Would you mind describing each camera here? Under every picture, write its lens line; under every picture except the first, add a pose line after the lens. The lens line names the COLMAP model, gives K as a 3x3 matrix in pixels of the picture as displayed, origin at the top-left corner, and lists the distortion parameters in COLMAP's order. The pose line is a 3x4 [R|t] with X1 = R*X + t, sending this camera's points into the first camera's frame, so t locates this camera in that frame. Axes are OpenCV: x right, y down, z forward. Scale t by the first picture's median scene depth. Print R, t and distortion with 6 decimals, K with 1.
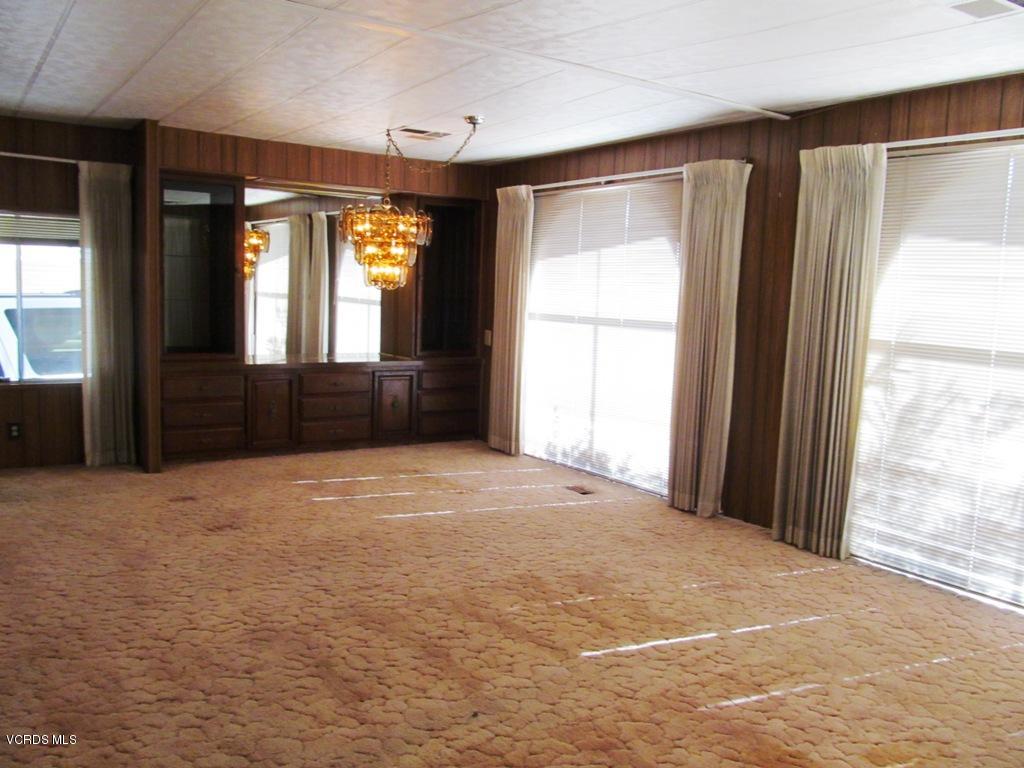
lens RADIAL K [[852.8, 0, 514.1], [0, 852.8, 393.2], [0, 0, 1]] dist [-0.055841, 0.021635]
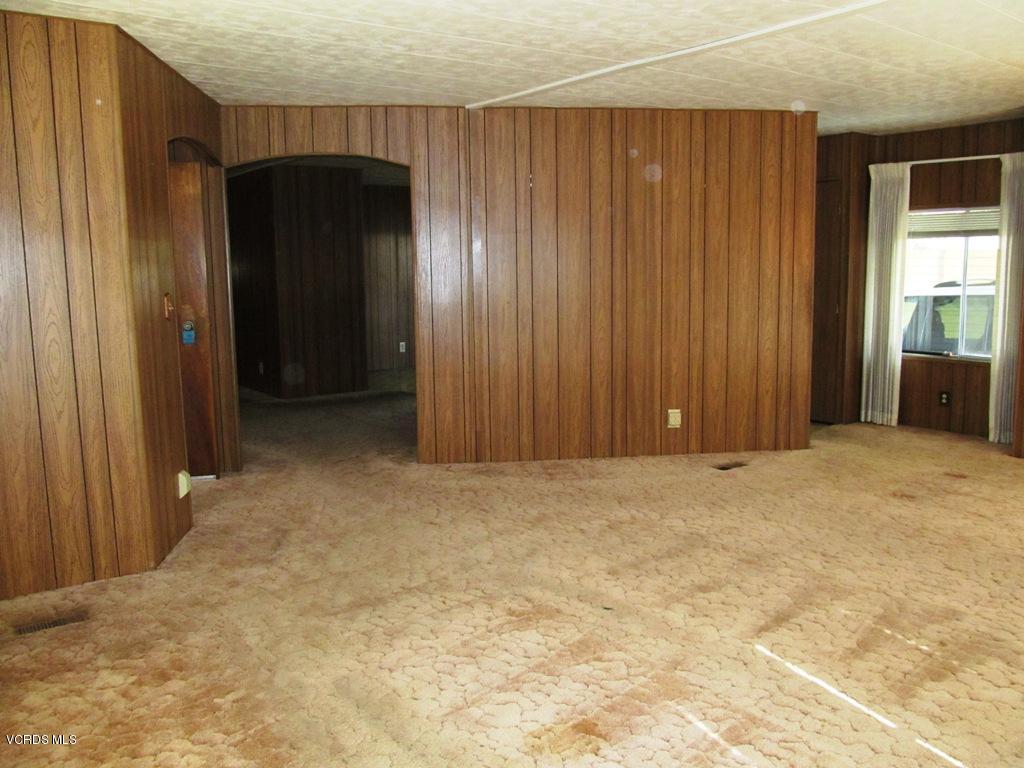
lens RADIAL K [[852.8, 0, 514.3], [0, 852.8, 381.0], [0, 0, 1]] dist [-0.055841, 0.021635]
pose [[0.033268, 0.098603, -0.994571, 0.840473], [-0.106743, 0.989780, 0.094557, -0.039792], [0.993730, 0.103017, 0.043454, 0.561564]]
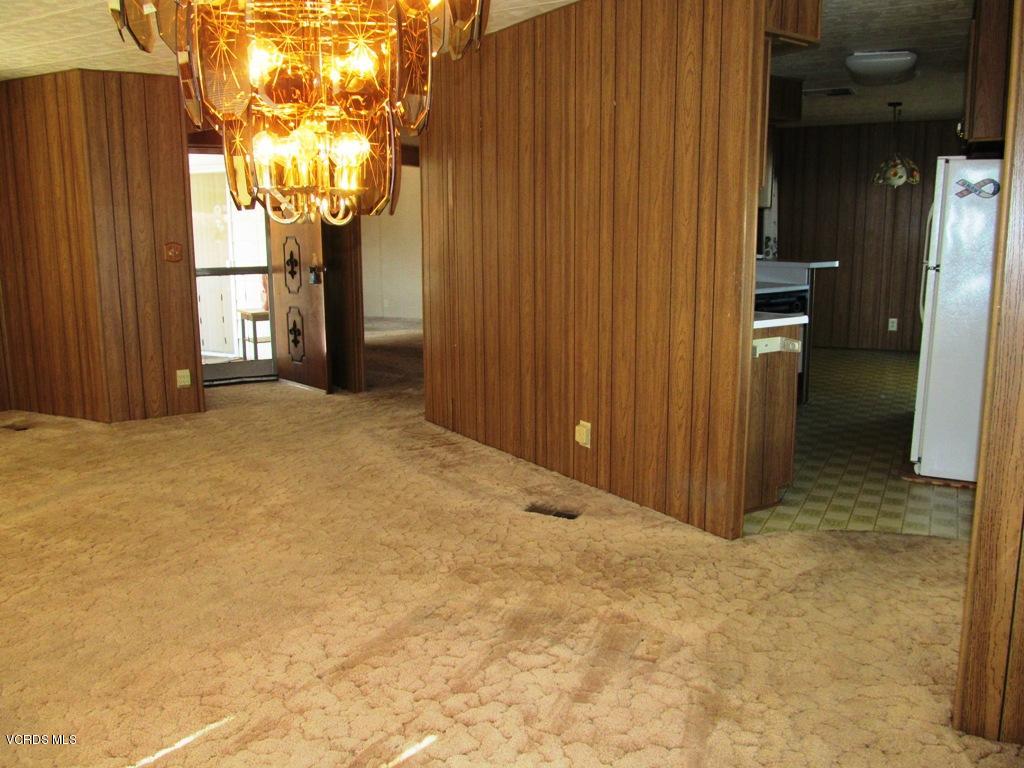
lens RADIAL K [[852.8, 0, 511.2], [0, 852.8, 386.0], [0, 0, 1]] dist [-0.055841, 0.021635]
pose [[-0.880405, 0.057634, -0.470708, -0.111656], [-0.079952, 0.960339, 0.267125, -0.219180], [0.467435, 0.272812, -0.840880, 1.865465]]
